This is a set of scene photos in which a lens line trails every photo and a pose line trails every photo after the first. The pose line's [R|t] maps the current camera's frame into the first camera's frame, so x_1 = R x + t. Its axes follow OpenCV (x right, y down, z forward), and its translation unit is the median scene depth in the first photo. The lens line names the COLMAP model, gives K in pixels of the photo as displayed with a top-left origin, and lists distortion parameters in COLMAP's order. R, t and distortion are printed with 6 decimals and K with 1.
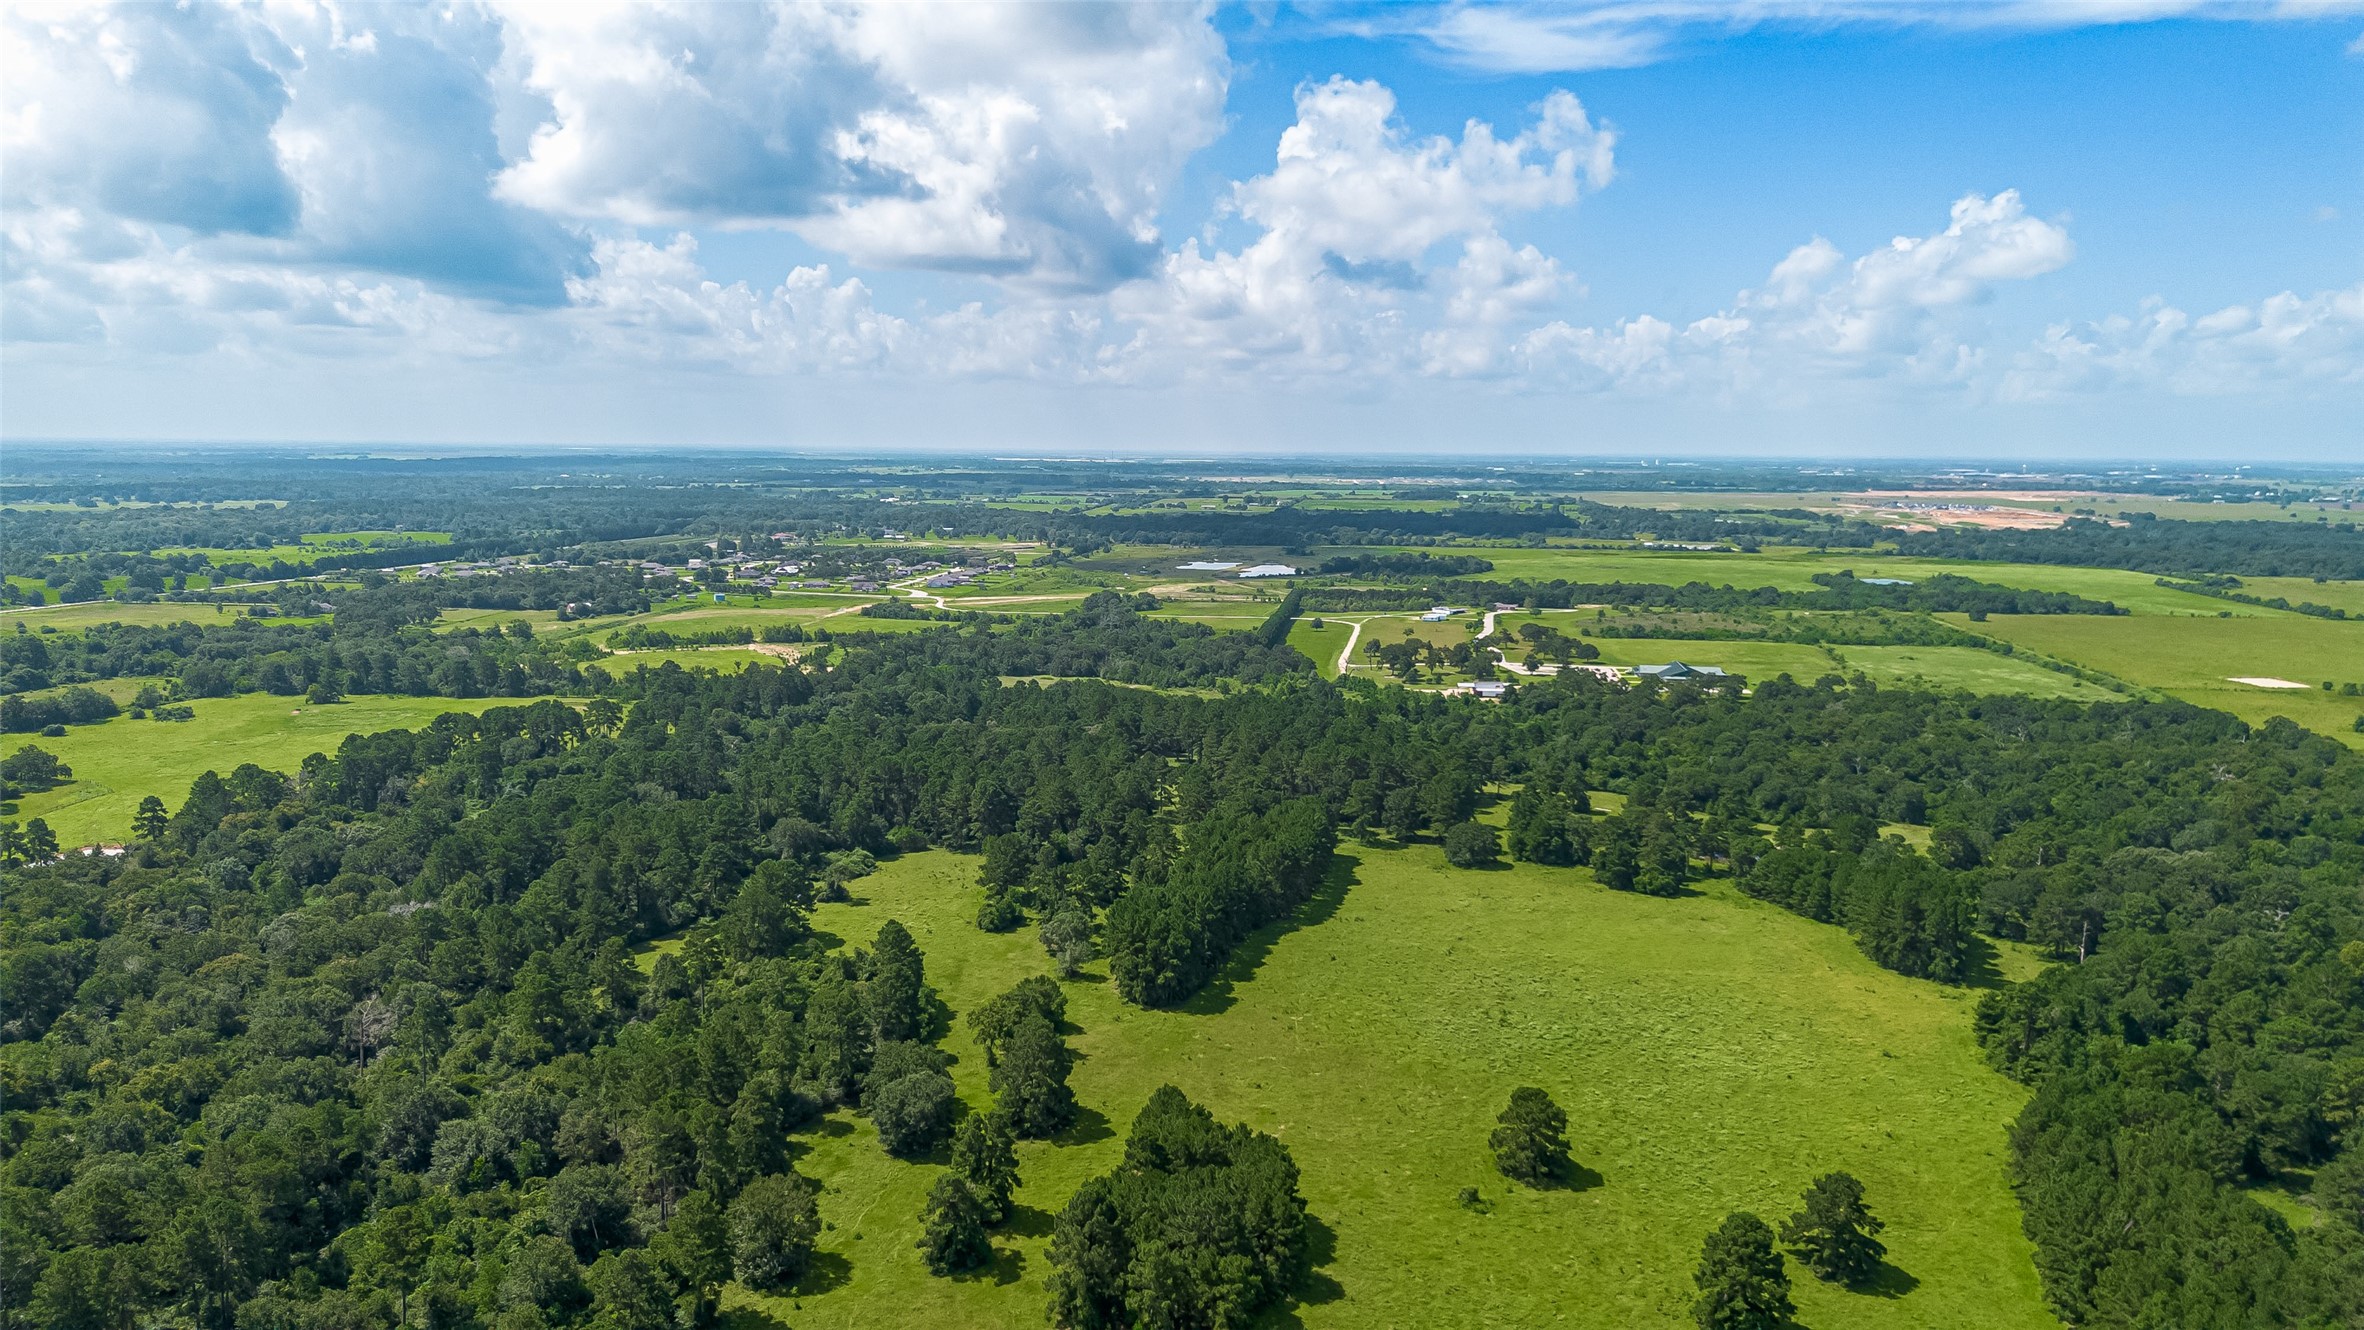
lens RADIAL K [[1615.0, 0, 1182.0], [0, 1615.0, 665.0], [0, 0, 1]] dist [0.056852, -0.063058]
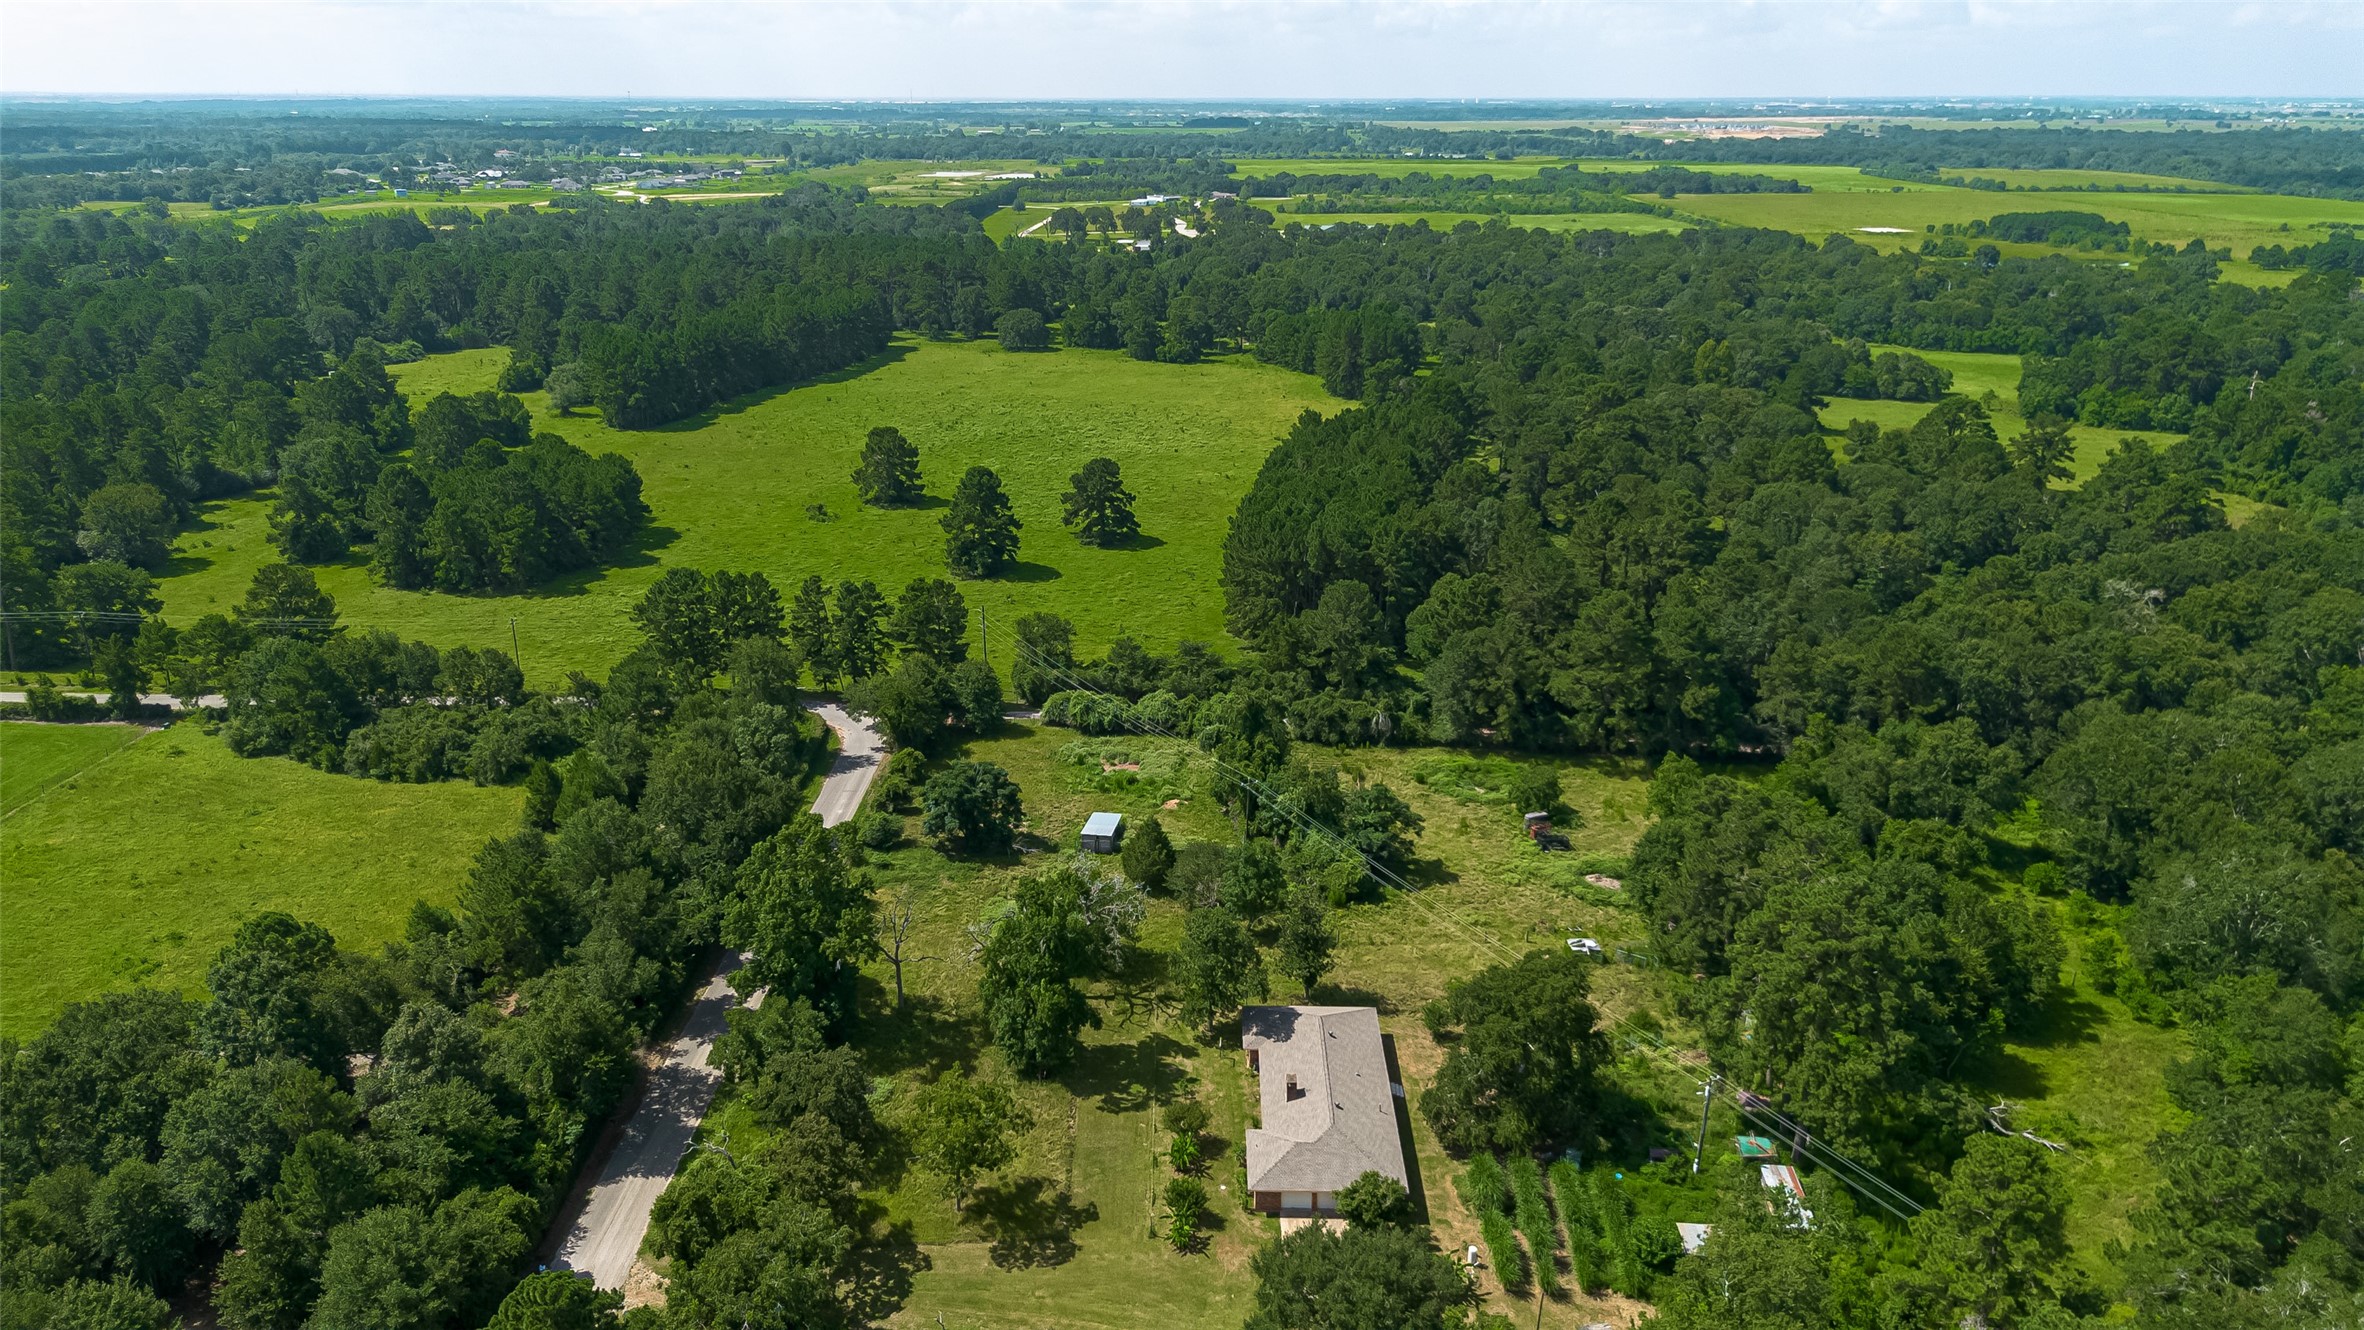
lens RADIAL K [[1615.0, 0, 1182.0], [0, 1615.0, 665.0], [0, 0, 1]] dist [0.056852, -0.063058]
pose [[0.994917, -0.040340, 0.092264, 0.093991], [0.020972, 0.979168, 0.201967, 0.060251], [-0.098489, -0.199005, 0.975037, -0.046343]]
